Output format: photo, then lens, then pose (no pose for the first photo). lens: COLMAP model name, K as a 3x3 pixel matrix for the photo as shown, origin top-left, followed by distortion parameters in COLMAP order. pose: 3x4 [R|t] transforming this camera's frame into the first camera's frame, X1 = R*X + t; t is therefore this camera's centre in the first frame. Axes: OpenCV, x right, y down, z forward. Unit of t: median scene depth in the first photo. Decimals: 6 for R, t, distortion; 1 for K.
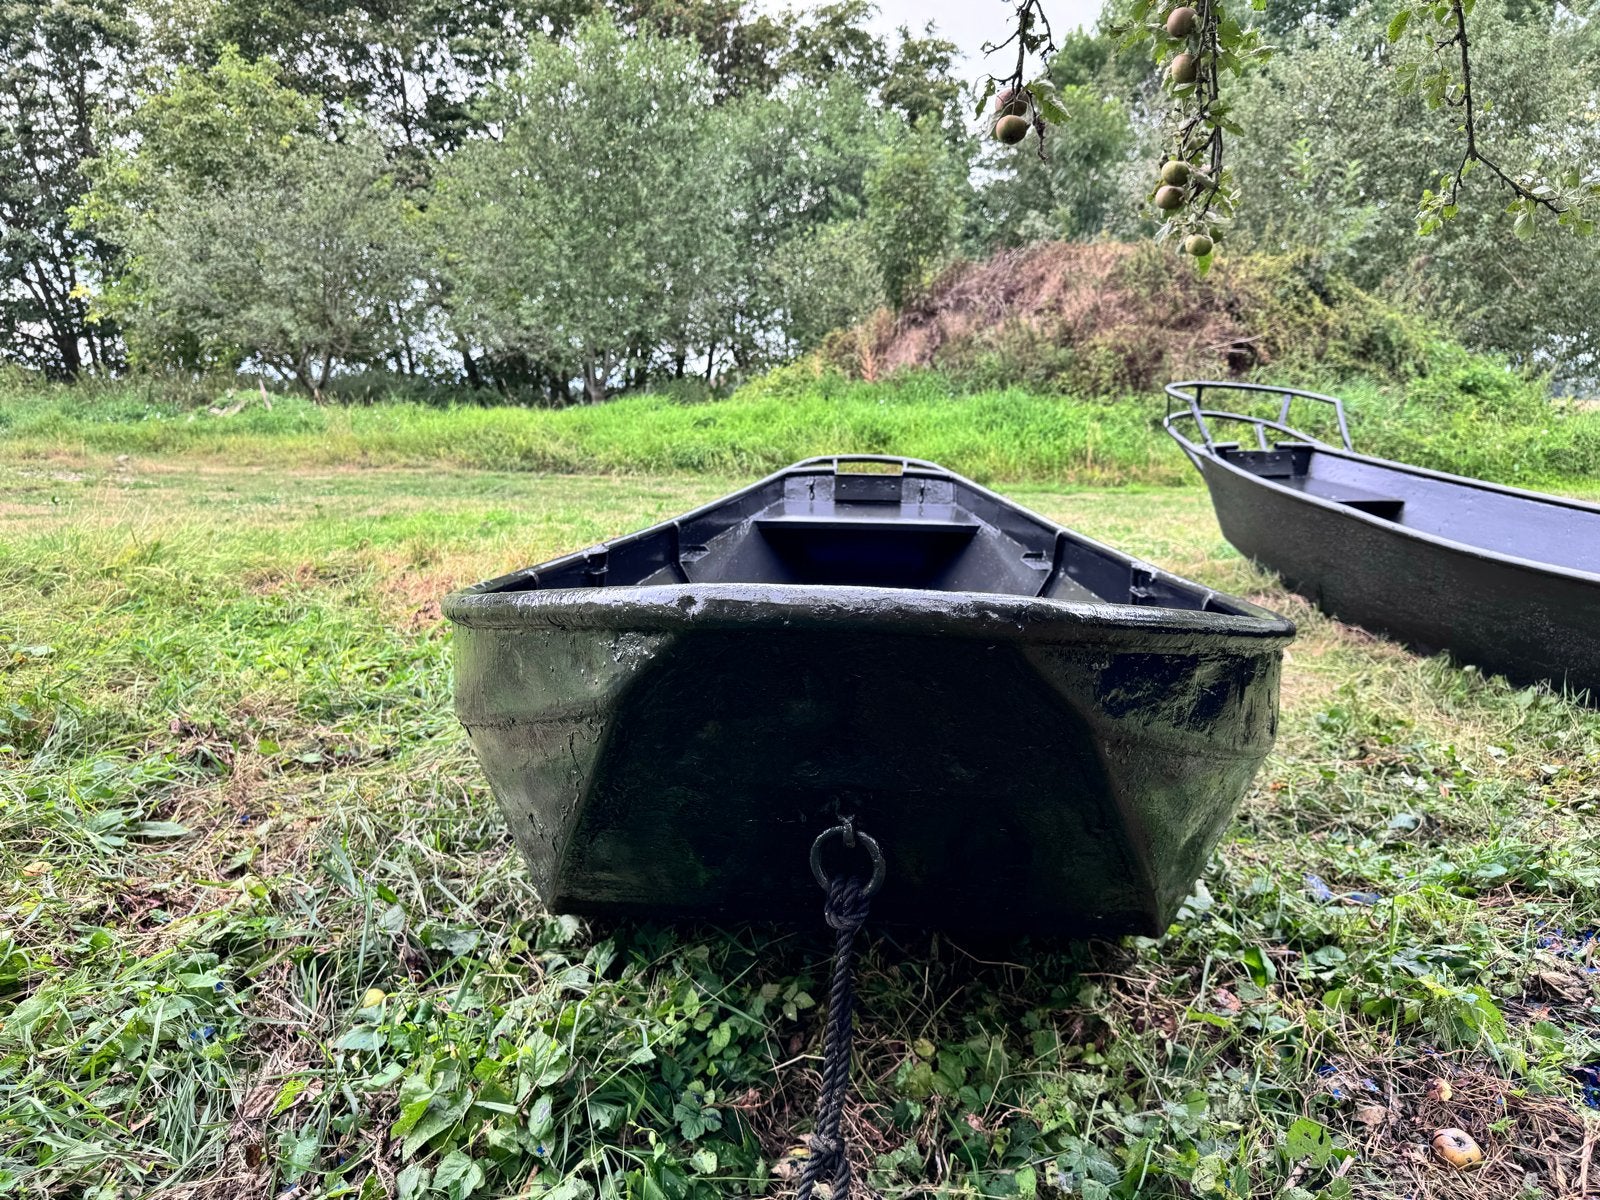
lens RADIAL K [[1125.4, 0, 794.9], [0, 1125.4, 605.3], [0, 0, 1]] dist [0.019335, -0.025224]
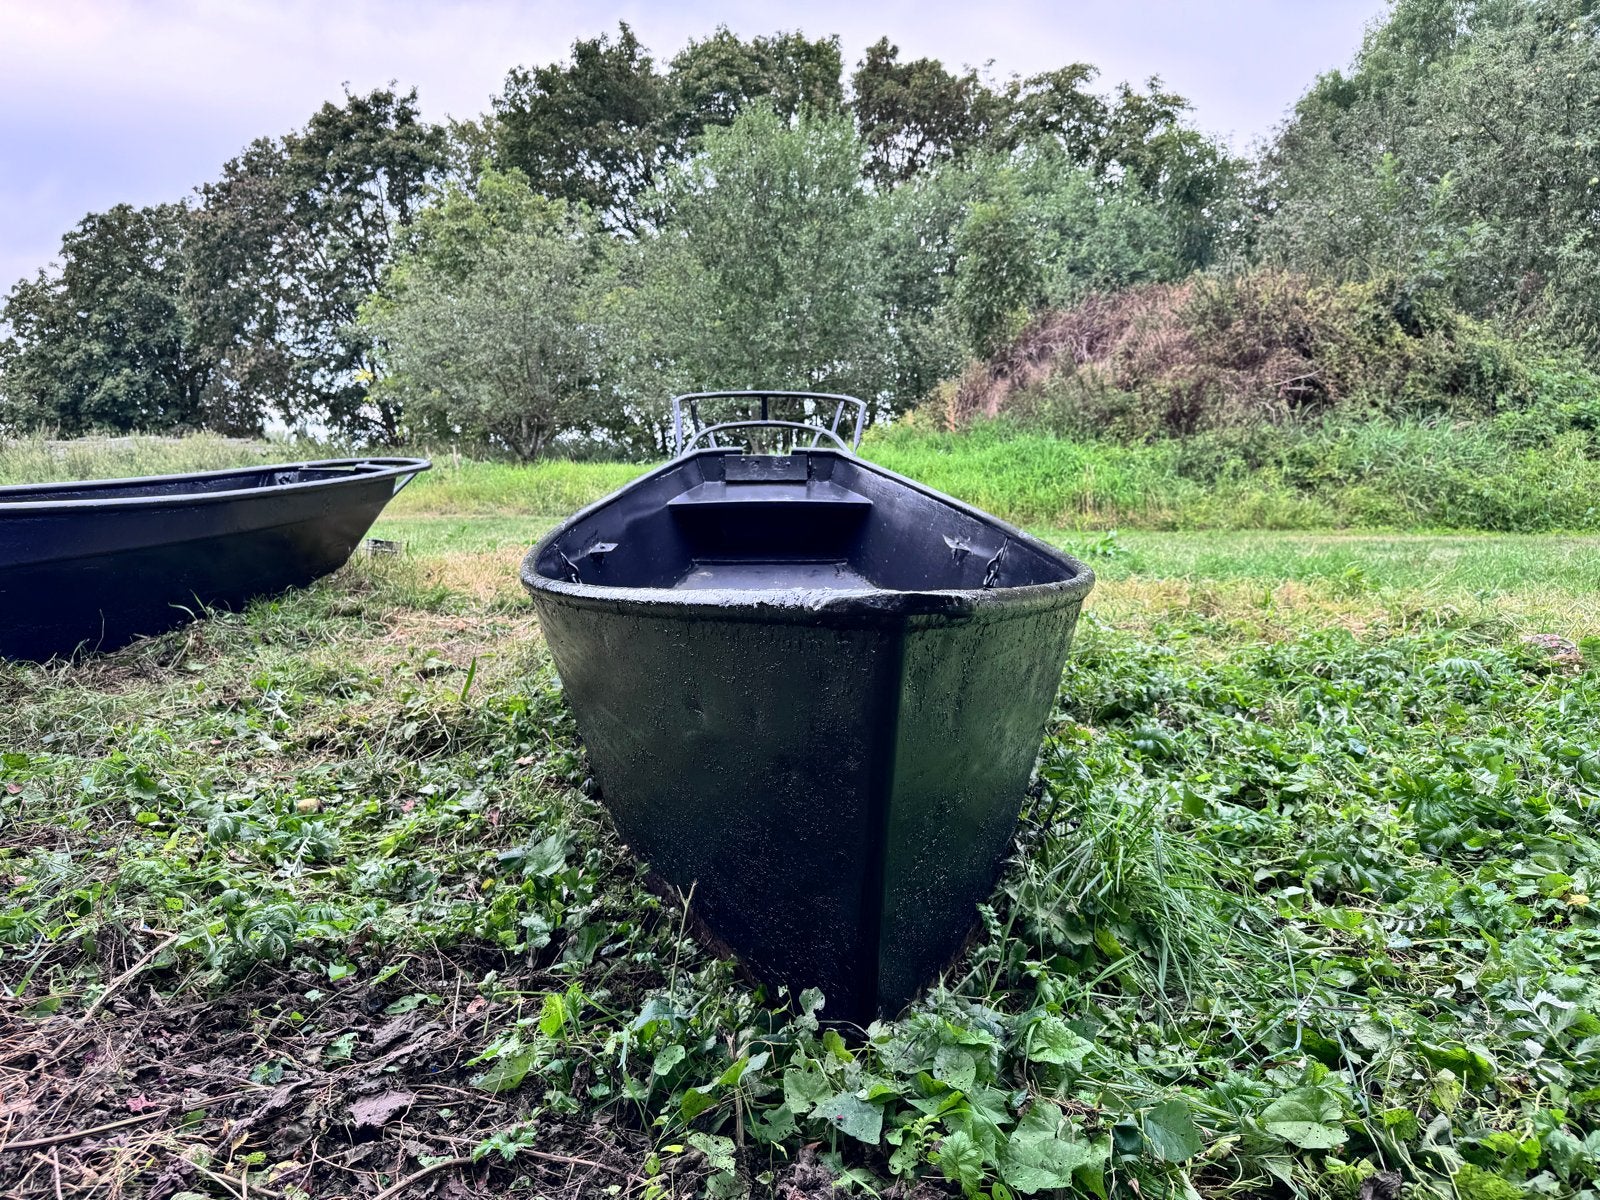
lens RADIAL K [[1125.4, 0, 809.6], [0, 1125.4, 606.4], [0, 0, 1]] dist [0.019335, -0.025224]
pose [[0.961430, 0.023194, -0.274070, 0.944776], [-0.040713, 0.997462, -0.058408, 0.064838], [0.272020, 0.067313, 0.959934, 0.121208]]
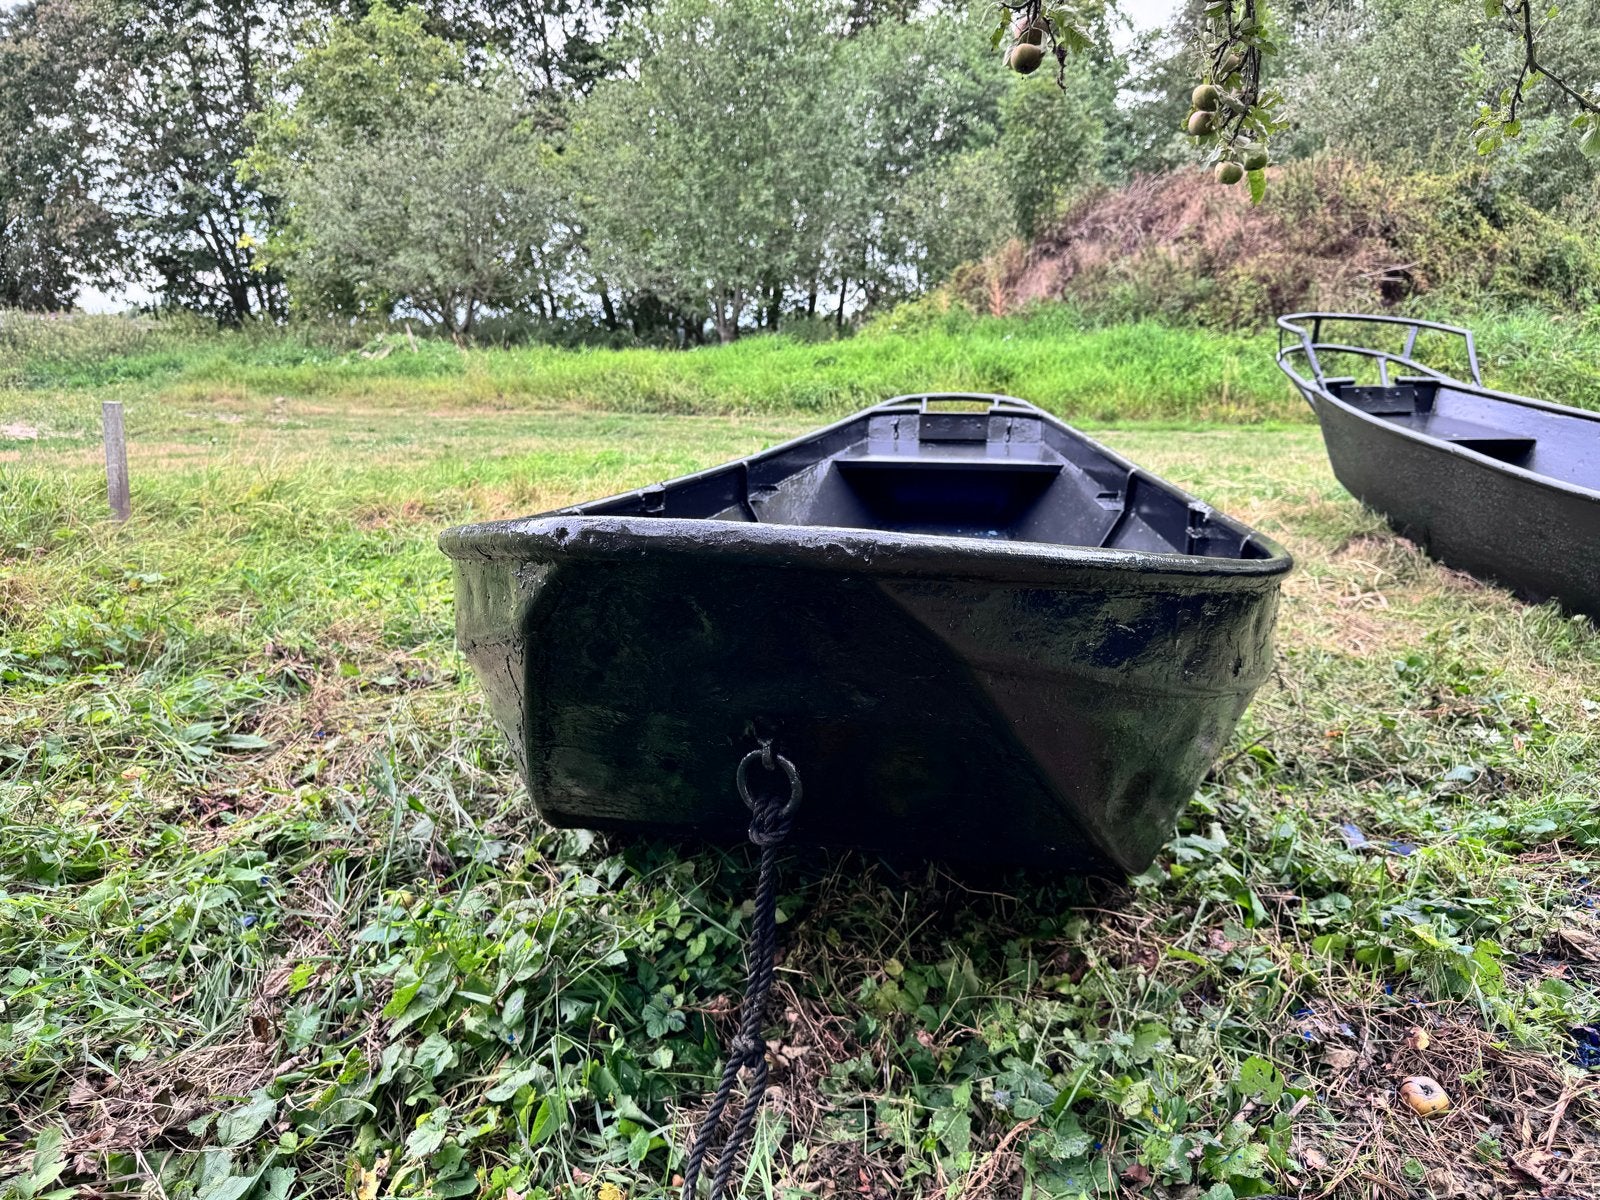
lens RADIAL K [[1125.4, 0, 798.1], [0, 1125.4, 600.0], [0, 0, 1]] dist [0.019335, -0.025224]
pose [[0.992928, 0.015308, -0.117725, 0.057070], [-0.009624, 0.998767, 0.048696, 0.001437], [0.118325, -0.047218, 0.991852, -0.009838]]
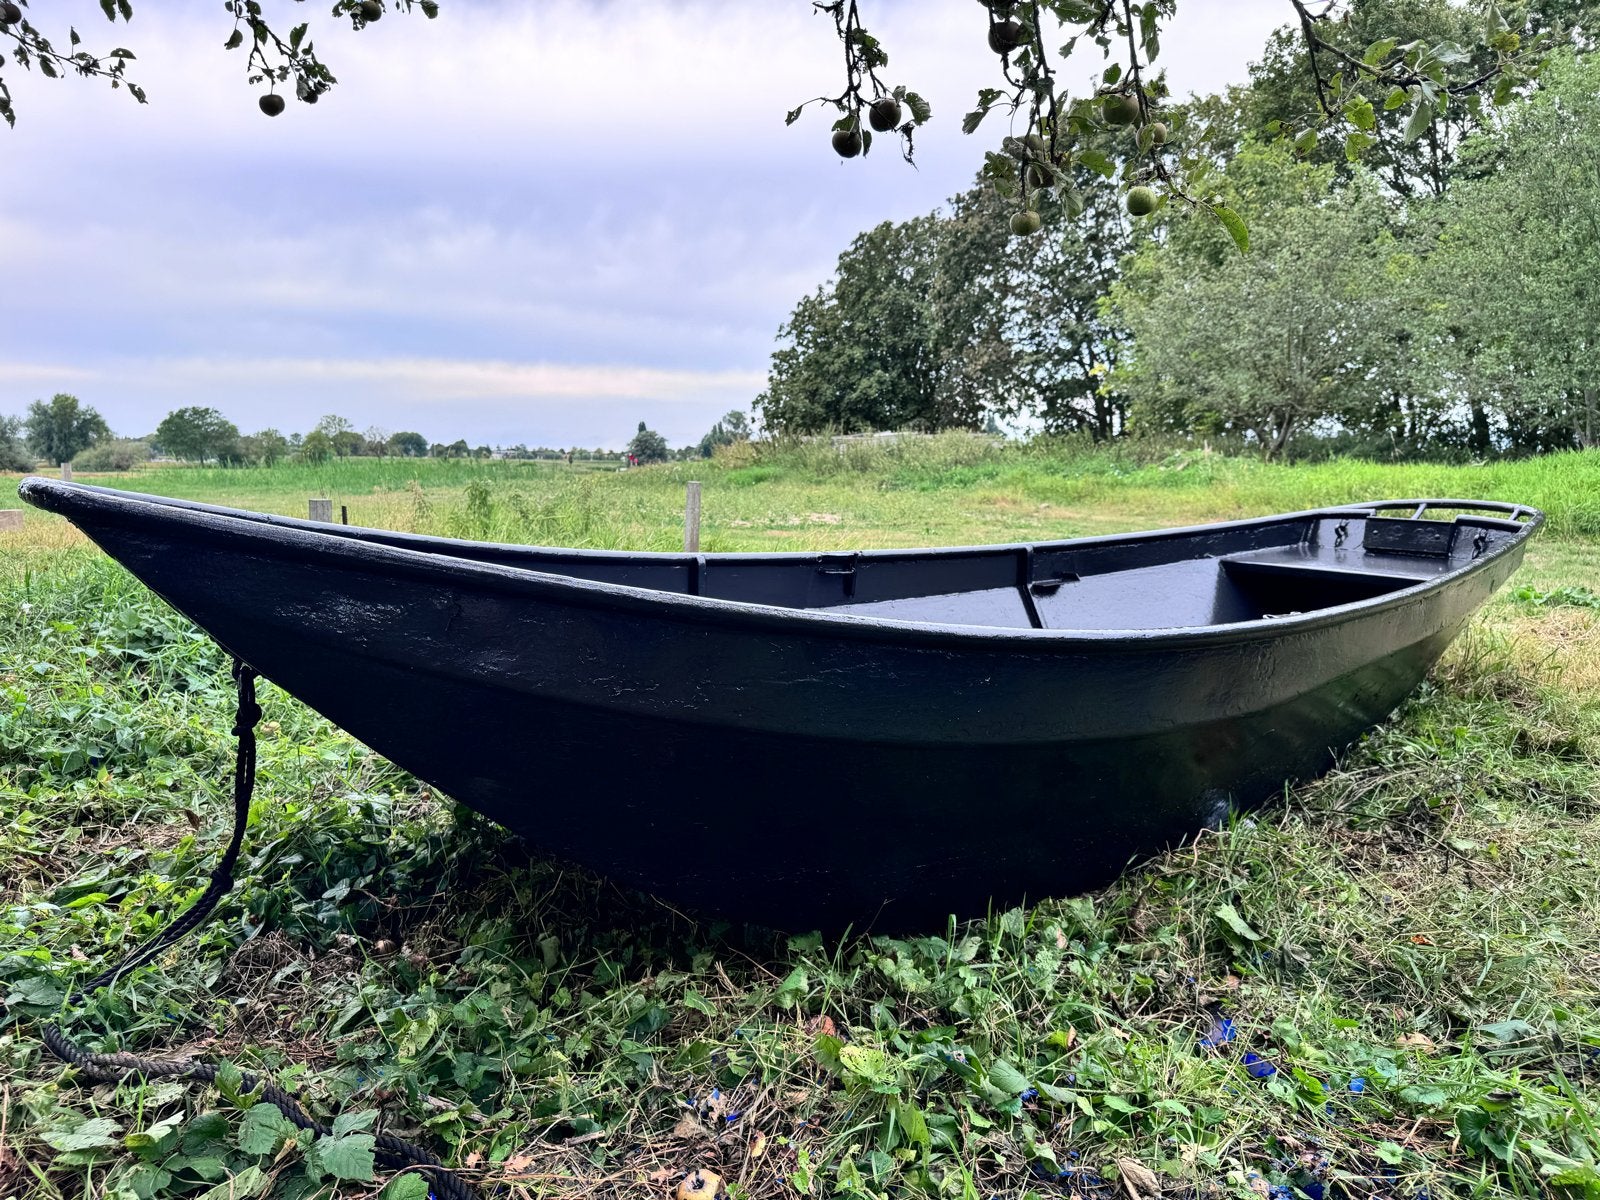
lens RADIAL K [[1125.4, 0, 811.0], [0, 1125.4, 602.8], [0, 0, 1]] dist [0.019335, -0.025224]
pose [[0.659065, 0.092431, -0.746385, 0.455802], [-0.136645, 0.990618, 0.002017, -0.001468], [0.739568, 0.100661, 0.665512, 0.185511]]
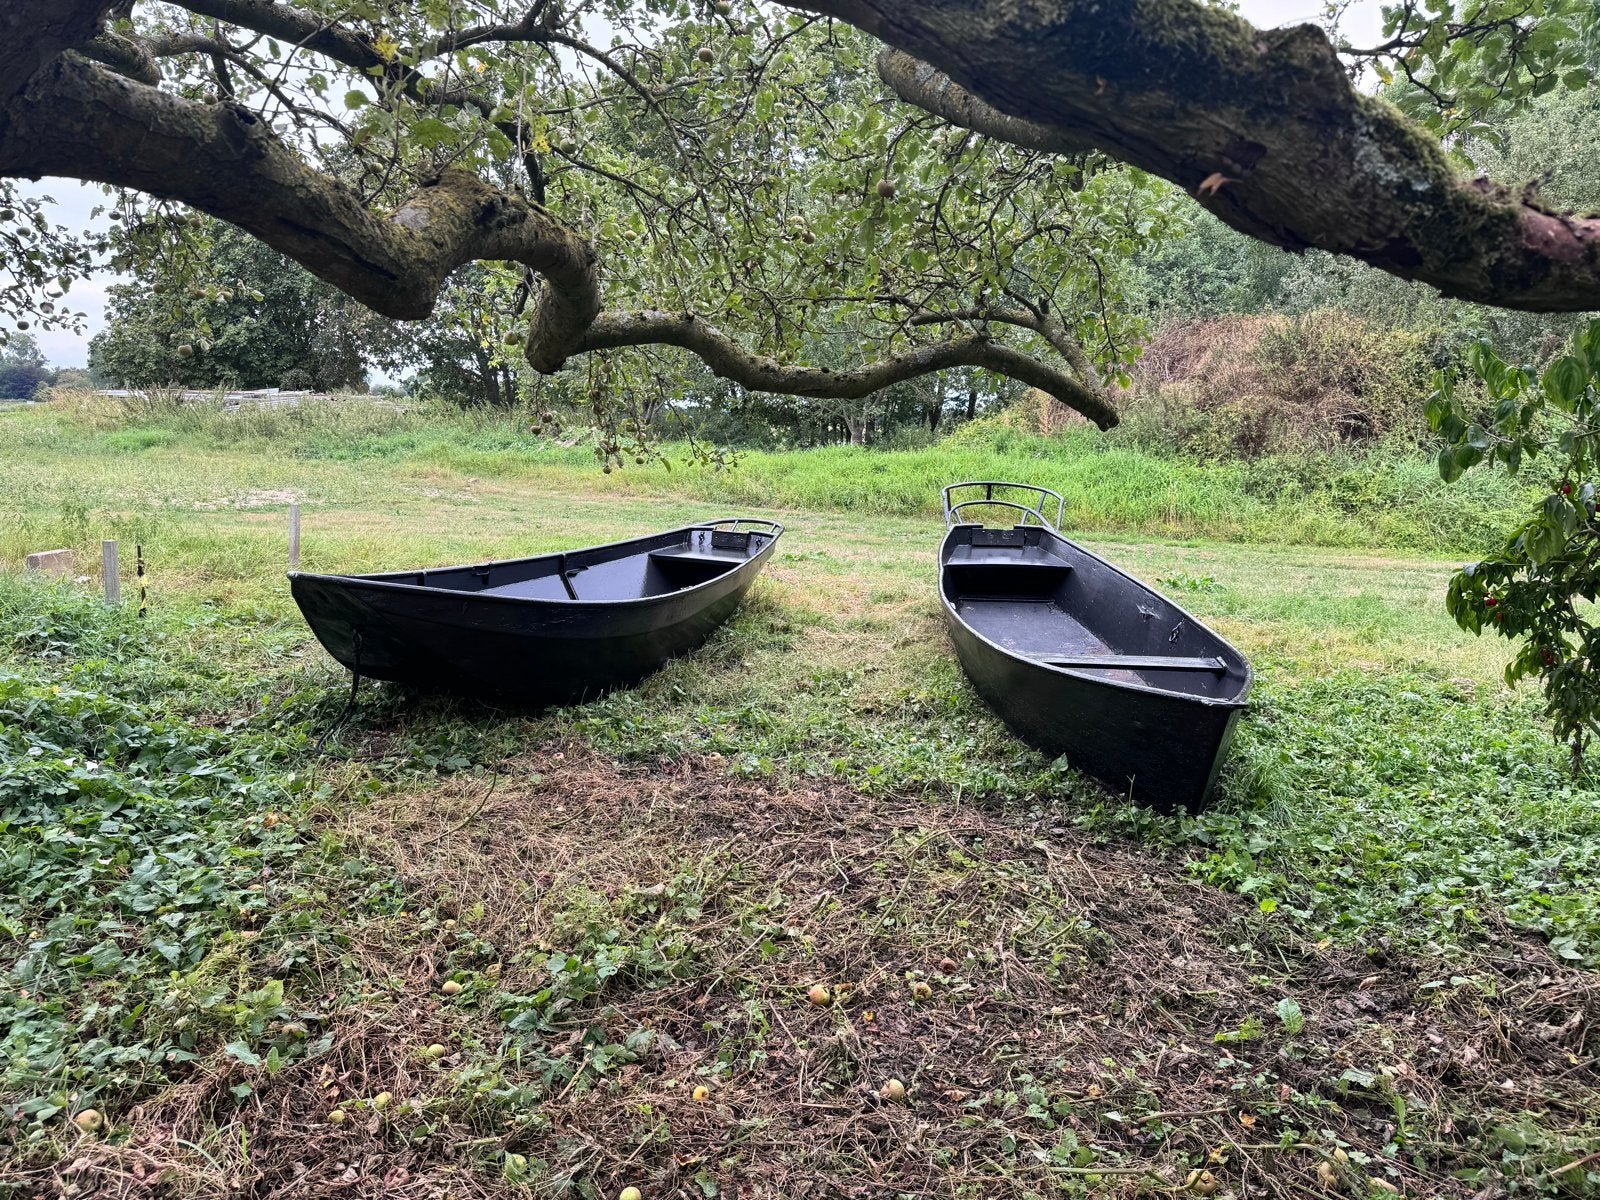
lens RADIAL K [[1125.4, 0, 802.7], [0, 1125.4, 607.4], [0, 0, 1]] dist [0.019335, -0.025224]
pose [[0.949584, 0.073238, -0.304838, 0.832018], [-0.077493, 0.996991, -0.001866, -0.007433], [0.303784, 0.025394, 0.952403, -0.723898]]
